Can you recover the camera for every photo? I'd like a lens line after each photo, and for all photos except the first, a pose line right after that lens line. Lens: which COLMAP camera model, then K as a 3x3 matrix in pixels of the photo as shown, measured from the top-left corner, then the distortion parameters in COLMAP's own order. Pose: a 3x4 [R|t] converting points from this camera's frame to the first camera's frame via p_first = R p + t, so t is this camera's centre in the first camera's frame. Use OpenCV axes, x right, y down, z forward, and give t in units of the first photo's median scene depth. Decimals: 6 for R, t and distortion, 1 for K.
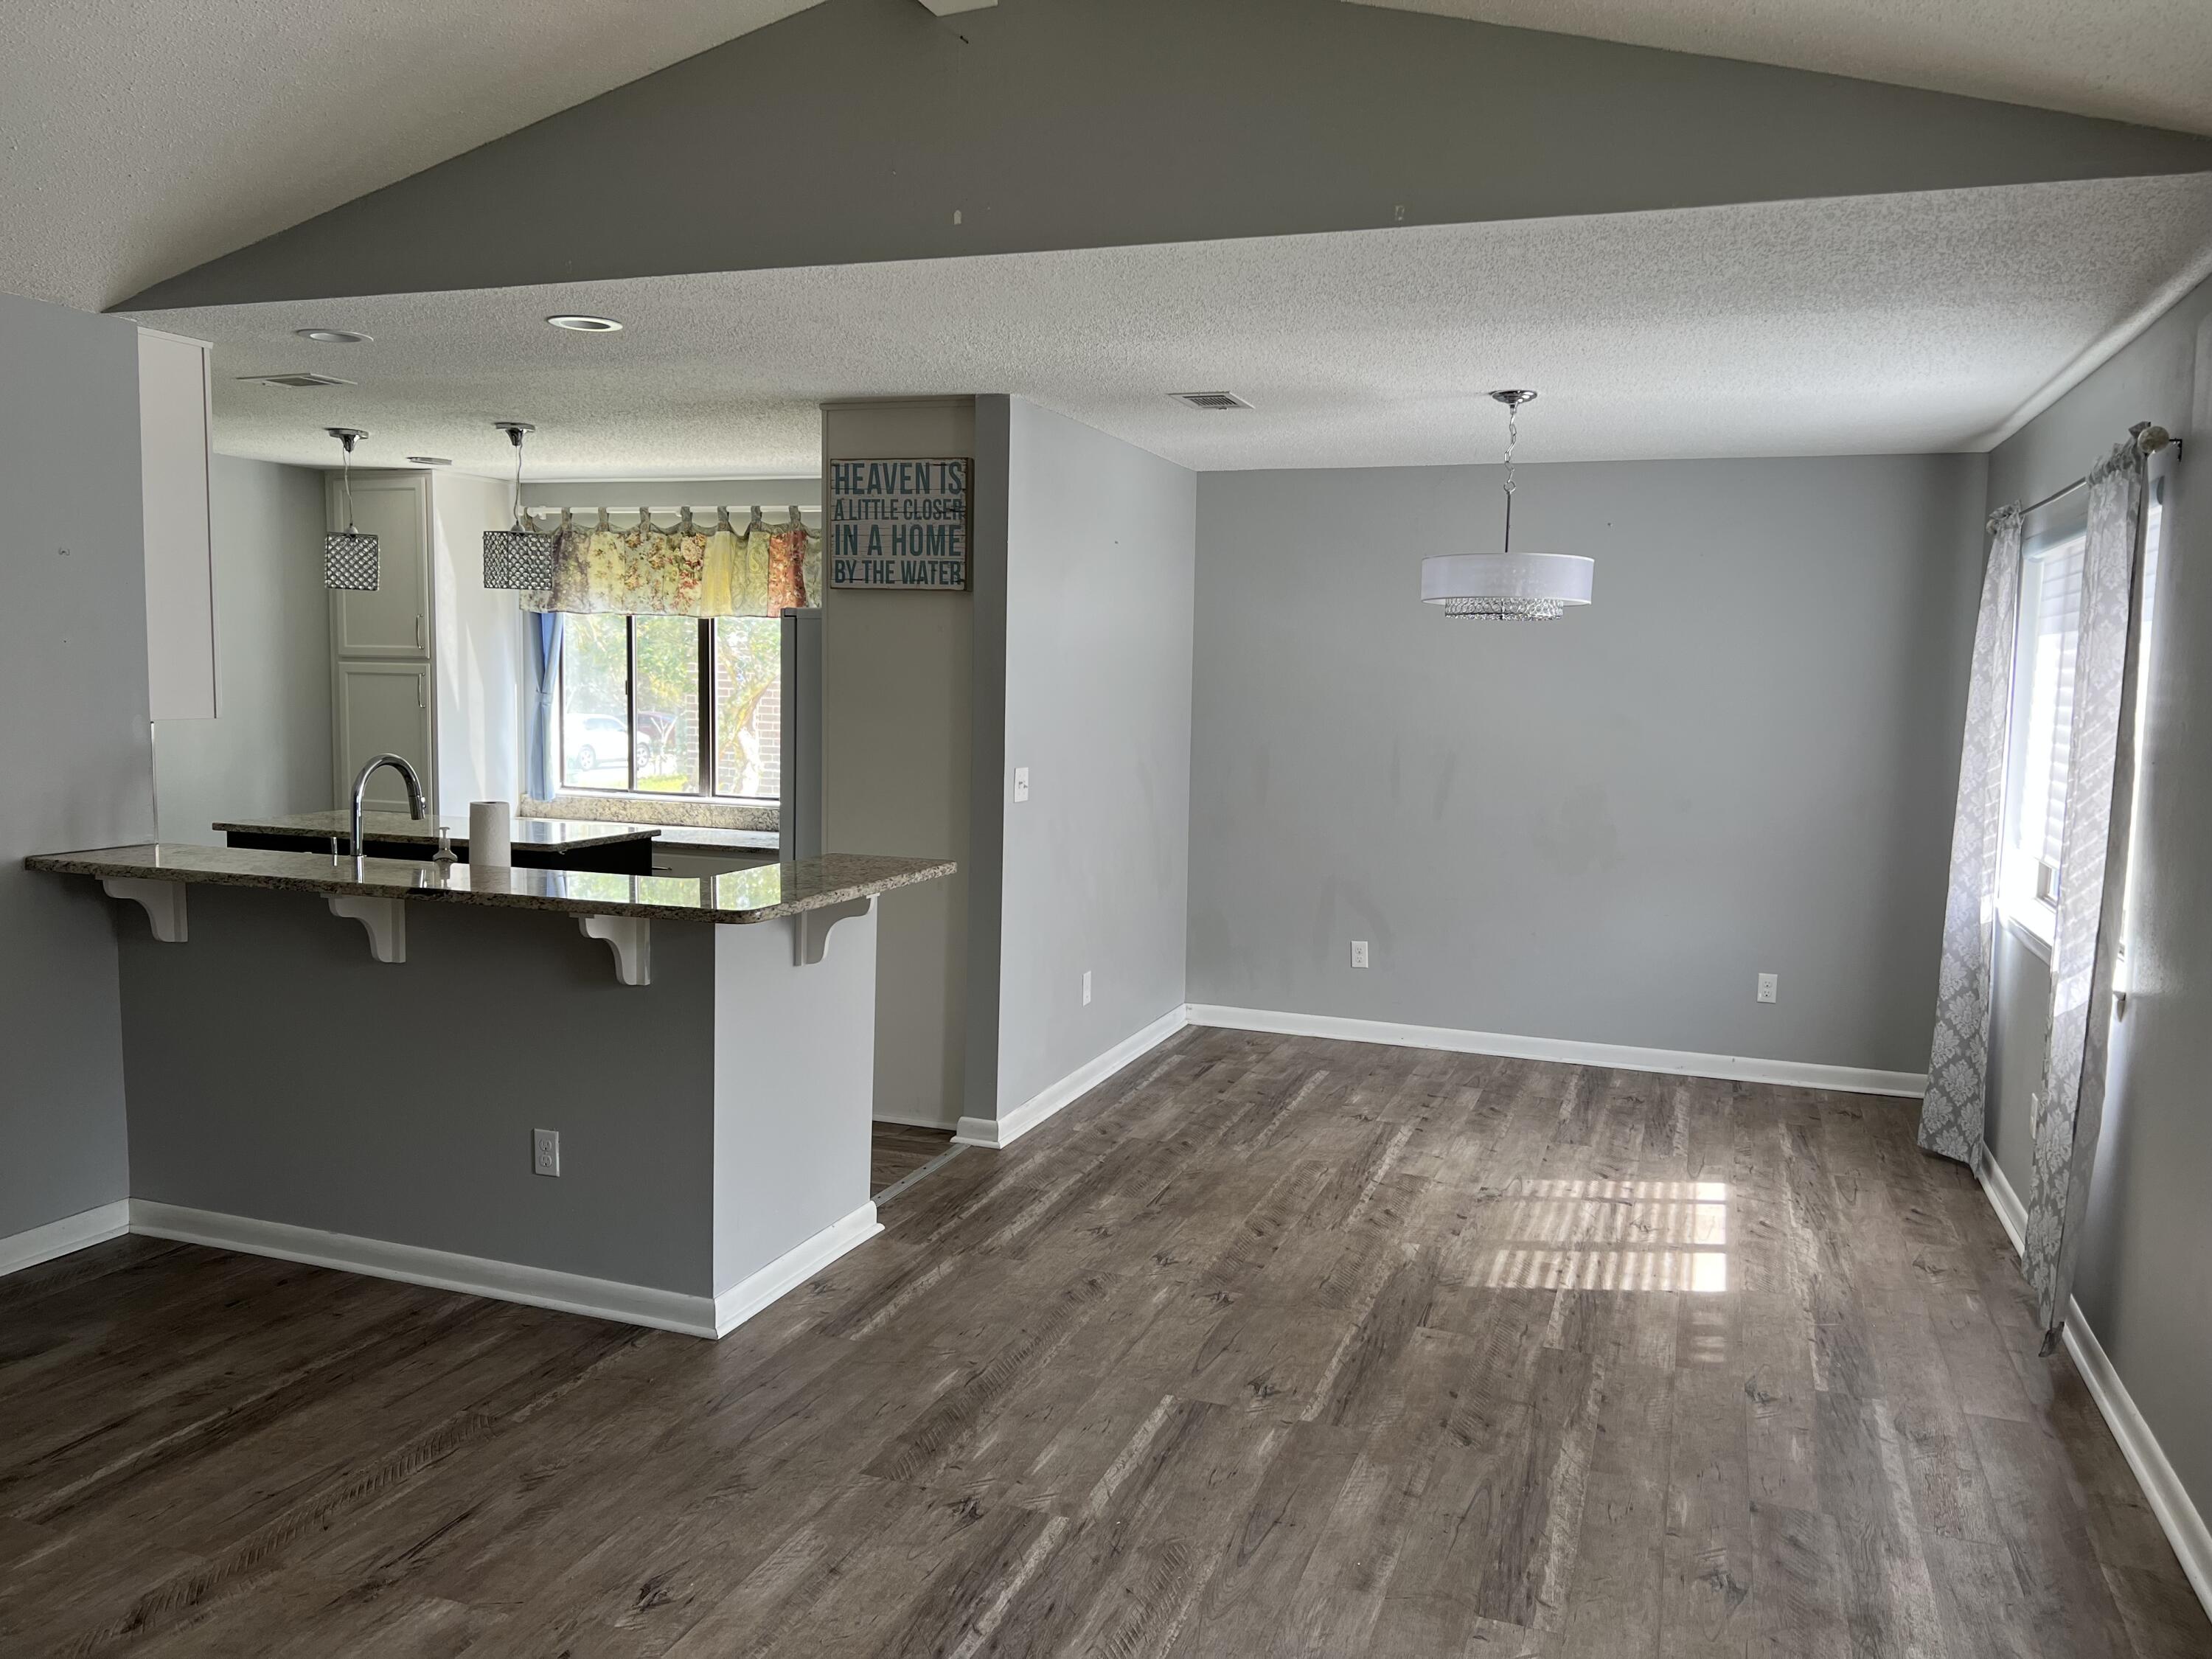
lens RADIAL K [[1670.8, 0, 1105.8], [0, 1670.8, 870.2], [0, 0, 1]] dist [0.046533, -0.050686]
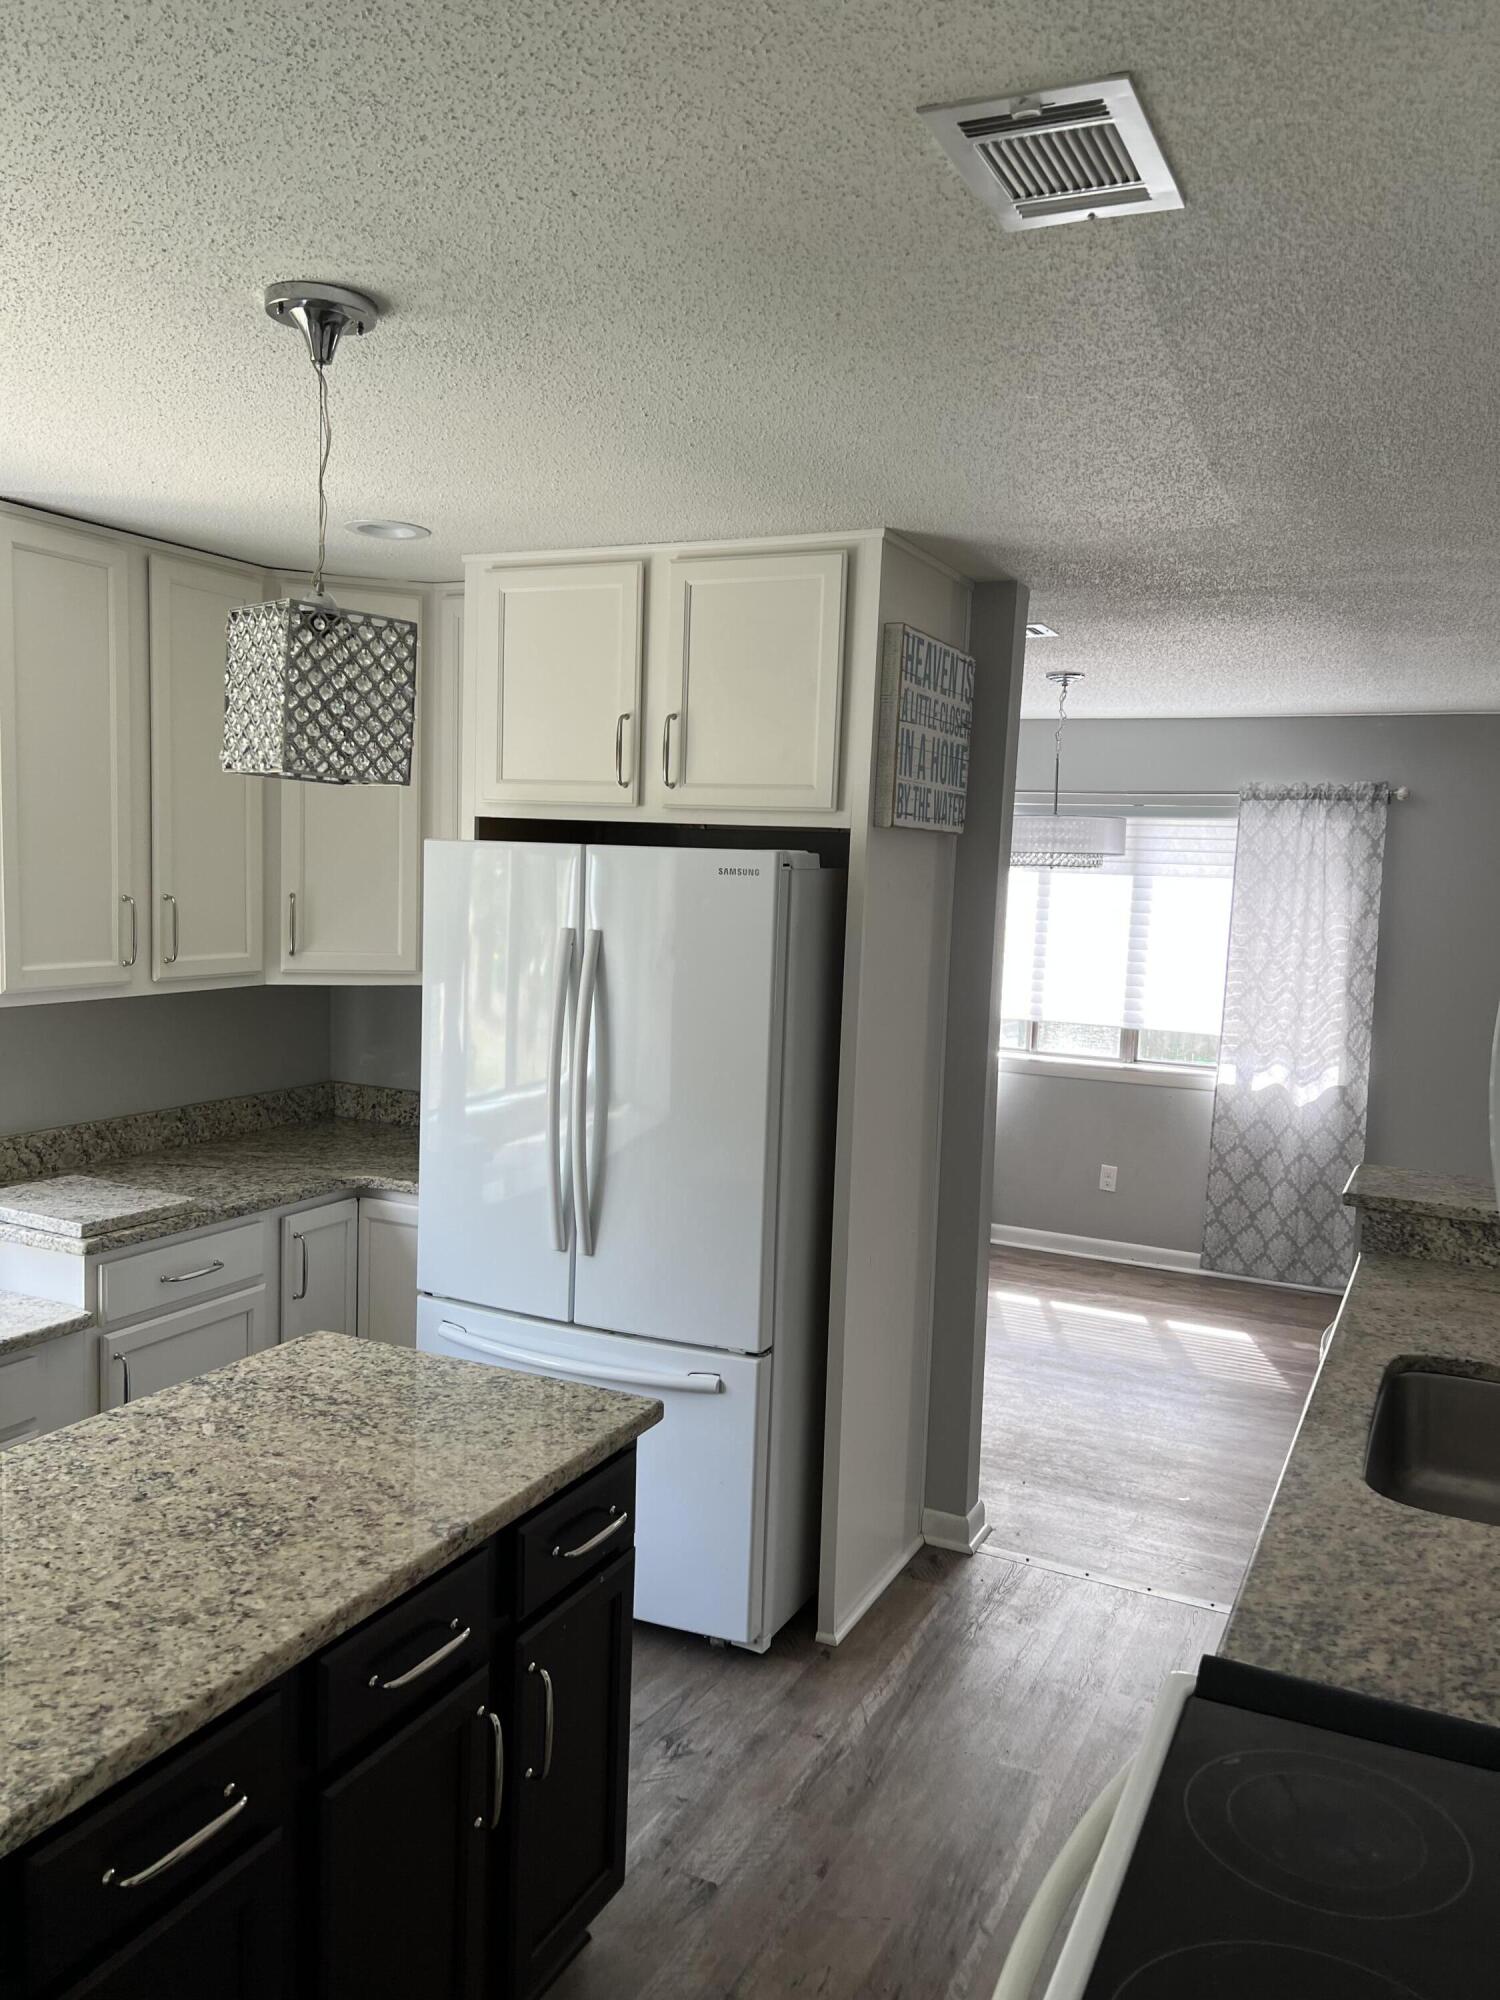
lens RADIAL K [[1510.7, 0, 760.5], [0, 1510.7, 1009.8], [0, 0, 1]] dist [0.046533, -0.050686]
pose [[0.094591, -0.115398, 0.988805, -0.770371], [0.086935, 0.990422, 0.107270, -0.169081], [-0.991713, 0.075815, 0.103717, 1.023577]]
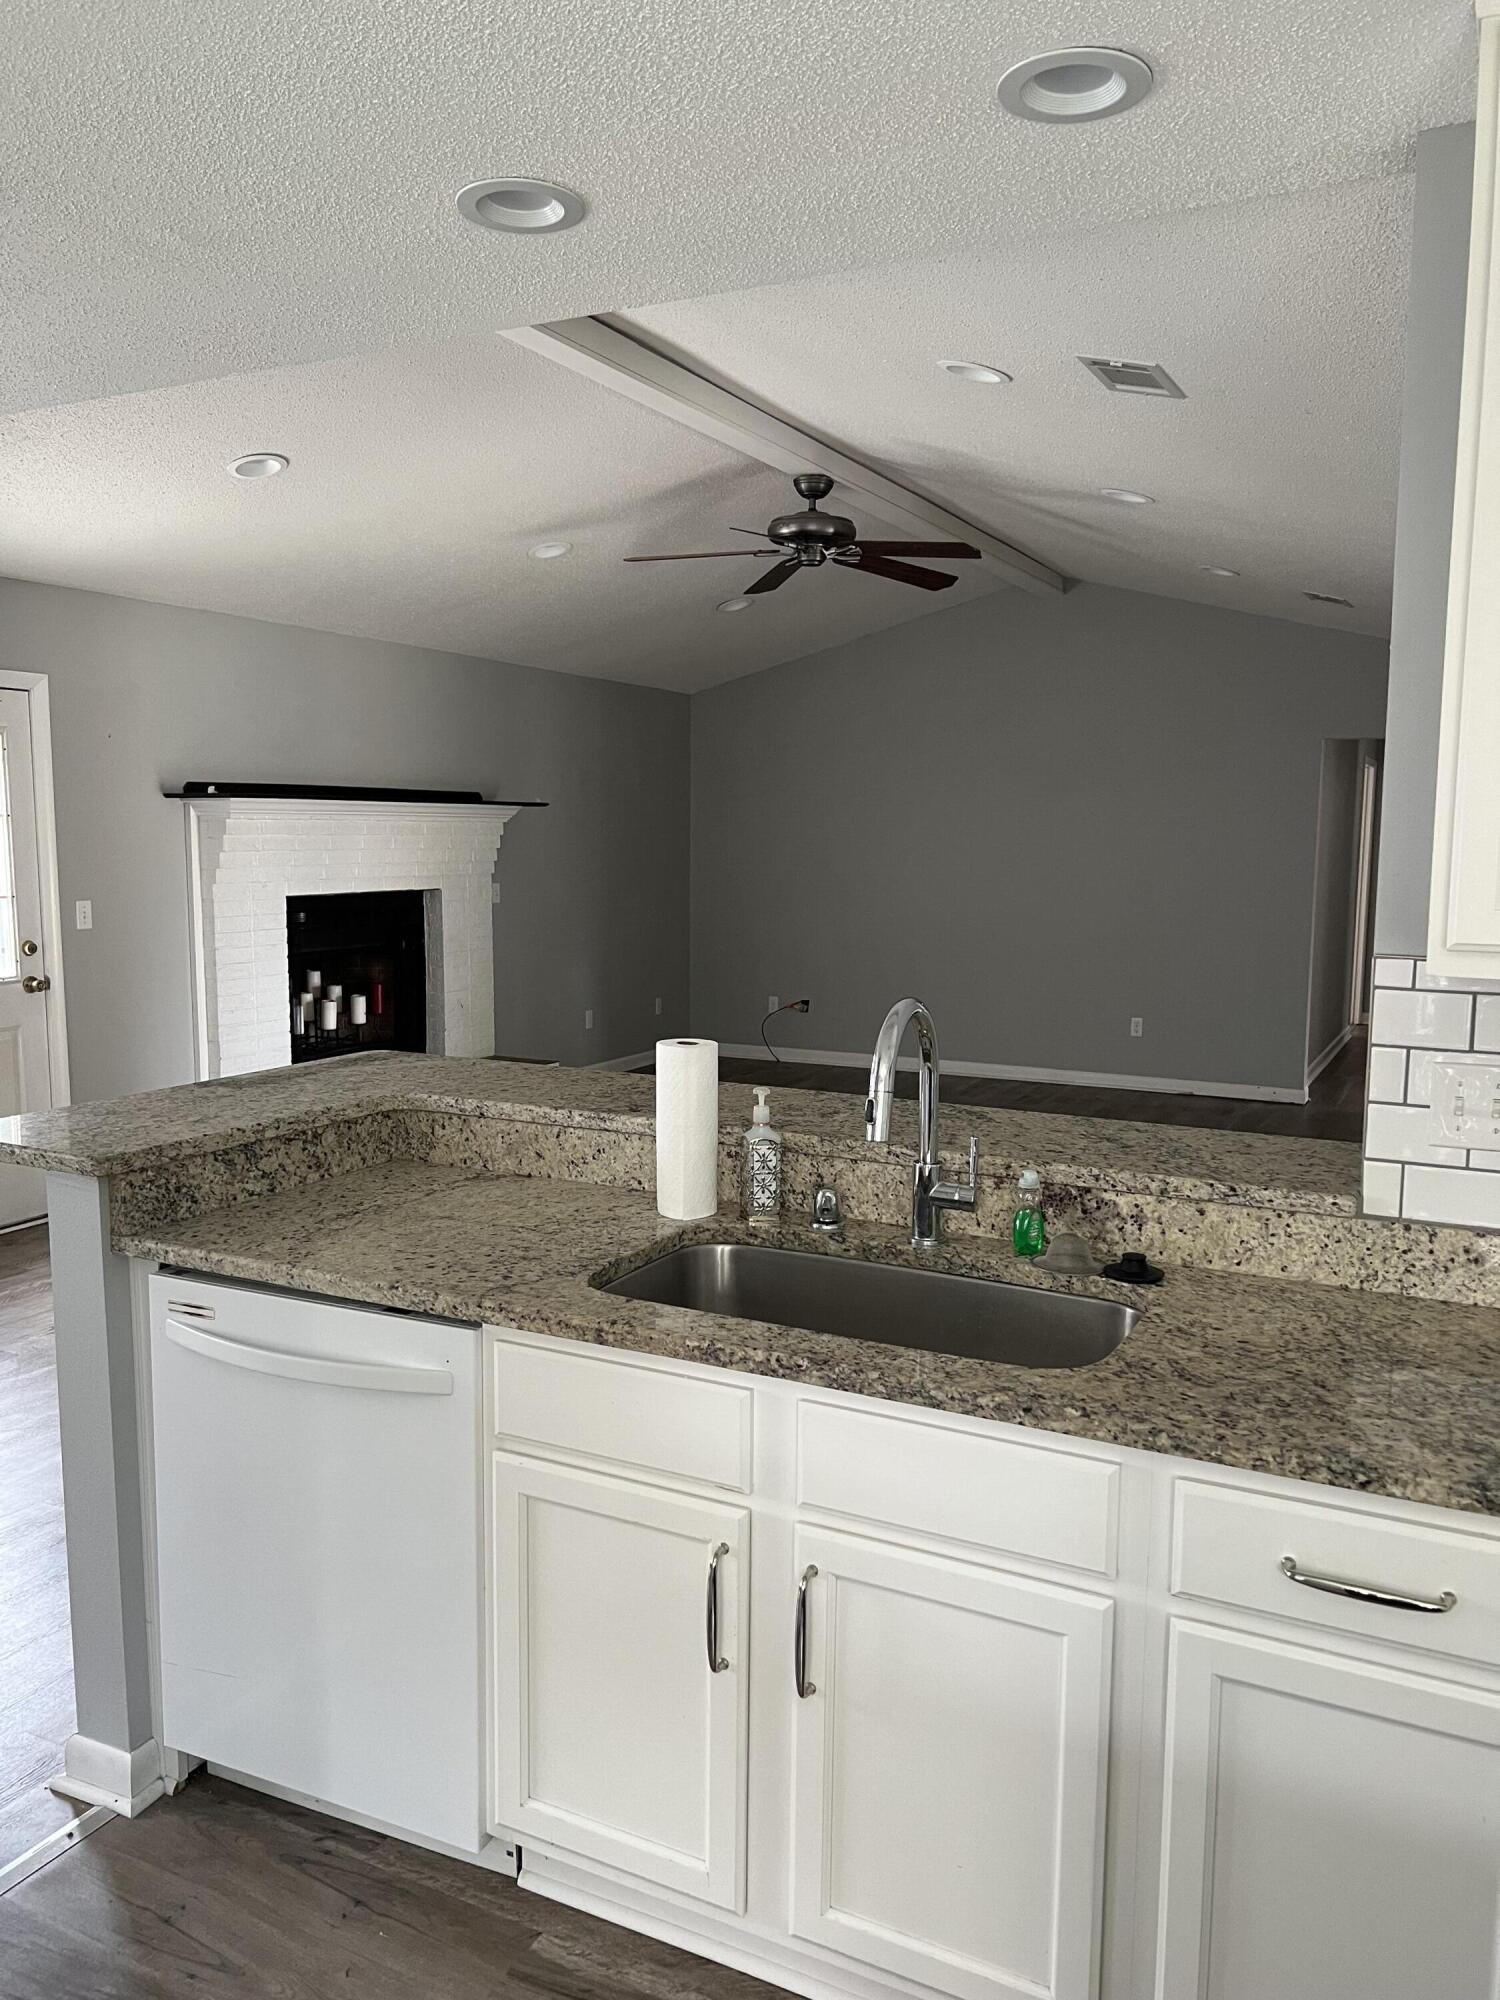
lens RADIAL K [[1510.7, 0, 772.6], [0, 1510.7, 1017.6], [0, 0, 1]] dist [0.046533, -0.050686]
pose [[-0.993501, -0.040970, 0.106195, -0.363073], [-0.013415, 0.968620, 0.248185, -0.148617], [-0.113030, 0.245147, -0.962874, 1.221736]]
